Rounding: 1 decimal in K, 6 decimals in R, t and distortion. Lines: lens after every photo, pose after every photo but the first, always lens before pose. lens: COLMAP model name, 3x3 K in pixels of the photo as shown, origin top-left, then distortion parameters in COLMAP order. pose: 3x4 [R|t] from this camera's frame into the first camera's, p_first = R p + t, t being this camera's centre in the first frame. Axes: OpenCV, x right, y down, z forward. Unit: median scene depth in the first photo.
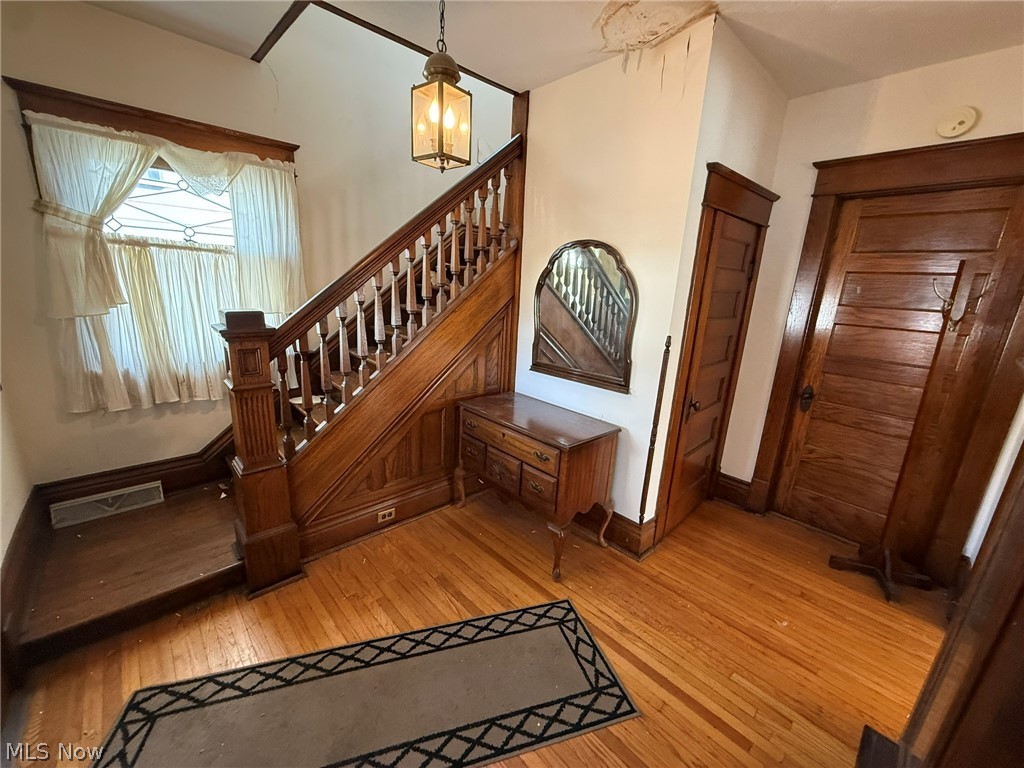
lens RADIAL K [[405.6, 0, 509.0], [0, 405.6, 383.9], [0, 0, 1]] dist [-0.000988, -0.000915]
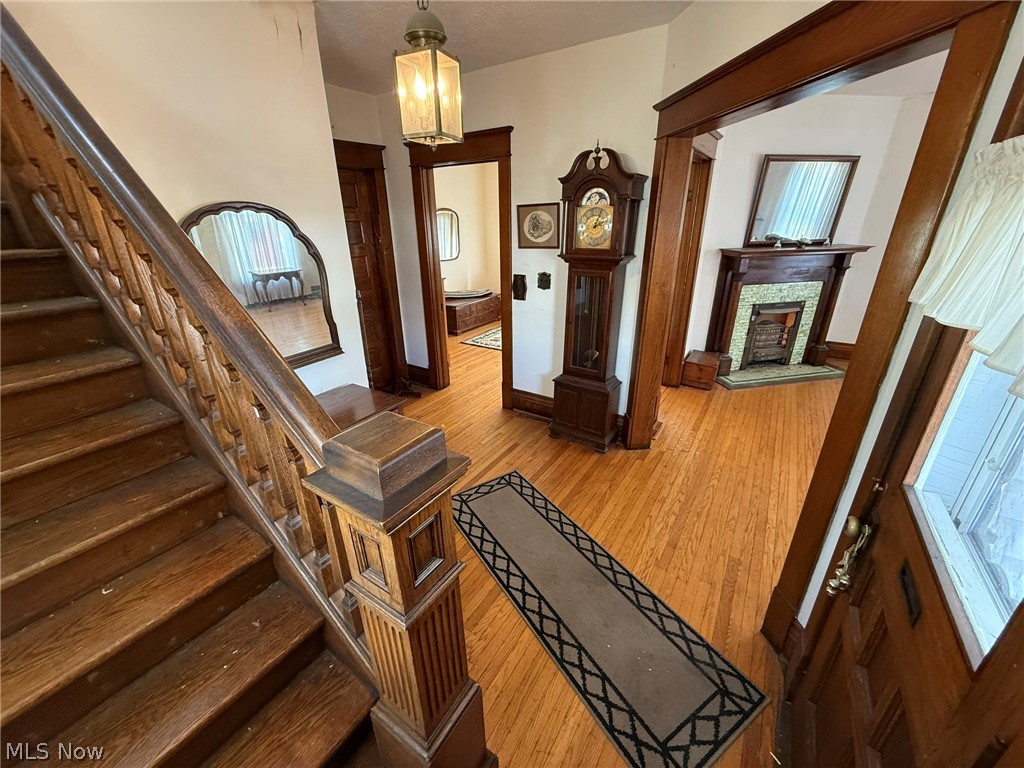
lens RADIAL K [[405.6, 0, 508.8], [0, 405.6, 384.5], [0, 0, 1]] dist [-0.000988, -0.000915]
pose [[-0.239587, -0.410521, 0.879813, -0.756855], [0.246542, 0.850776, 0.464109, -0.280404], [-0.939050, 0.328106, -0.102624, 0.681680]]
